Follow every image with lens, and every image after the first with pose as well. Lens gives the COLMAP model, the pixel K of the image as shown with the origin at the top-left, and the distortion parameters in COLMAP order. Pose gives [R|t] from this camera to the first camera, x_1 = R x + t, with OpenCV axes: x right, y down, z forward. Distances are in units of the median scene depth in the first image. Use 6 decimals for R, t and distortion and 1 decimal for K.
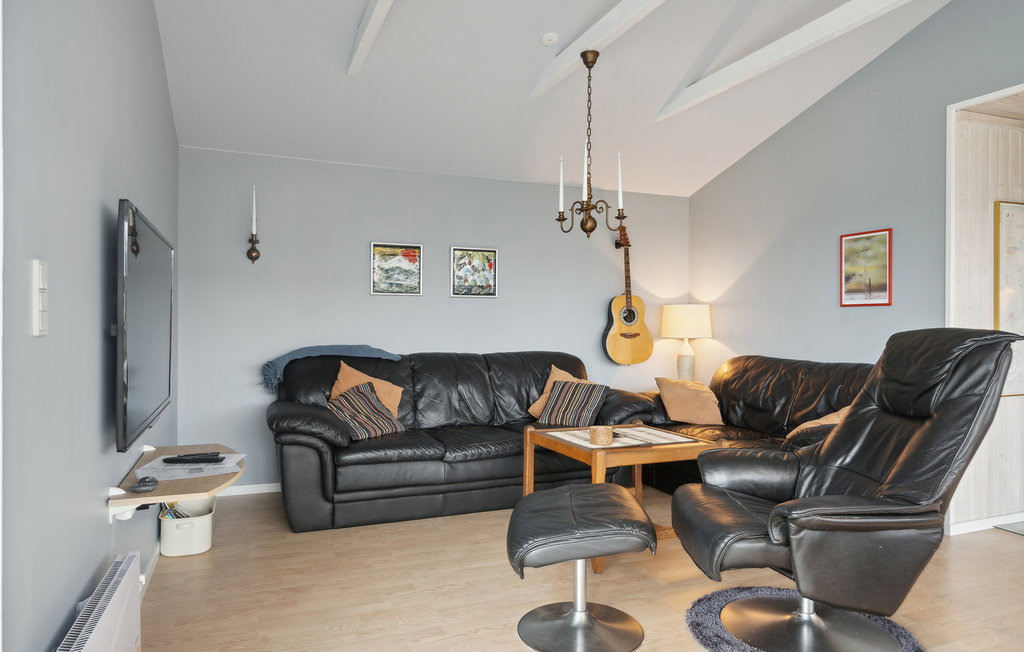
lens RADIAL K [[634.6, 0, 514.7], [0, 634.6, 326.9], [0, 0, 1]] dist [0.000125, 0.001642]
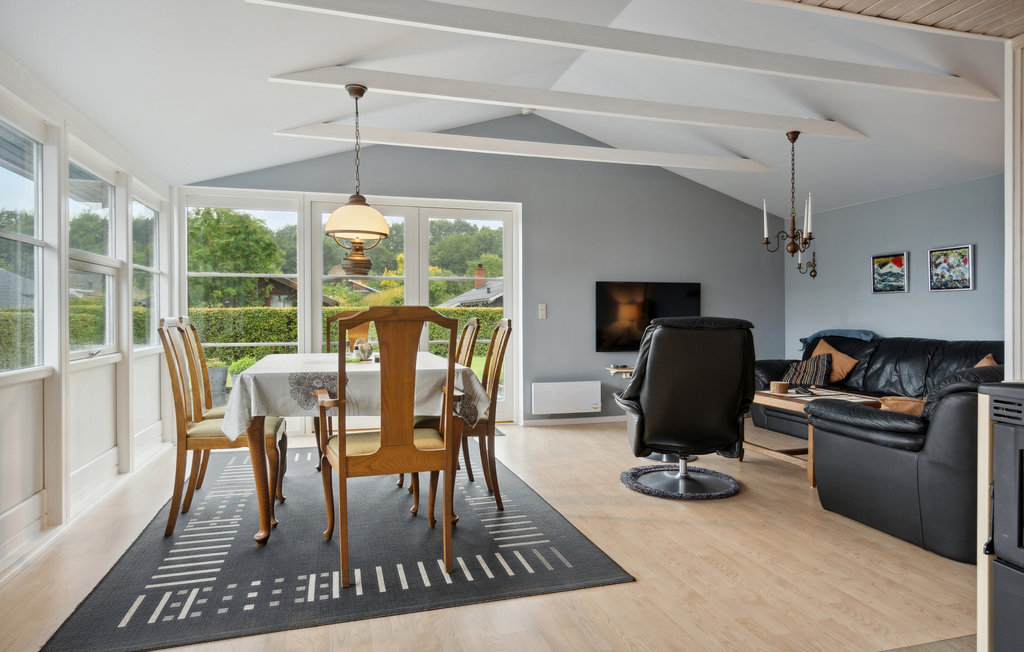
lens RADIAL K [[618.1, 0, 515.5], [0, 618.1, 320.8], [0, 0, 1]] dist [-0.002148, -0.000255]
pose [[-0.115326, 0.006775, -0.993305, 1.135862], [0.004324, 0.999971, 0.006318, -0.004061], [0.993318, -0.003567, -0.115352, 0.366176]]
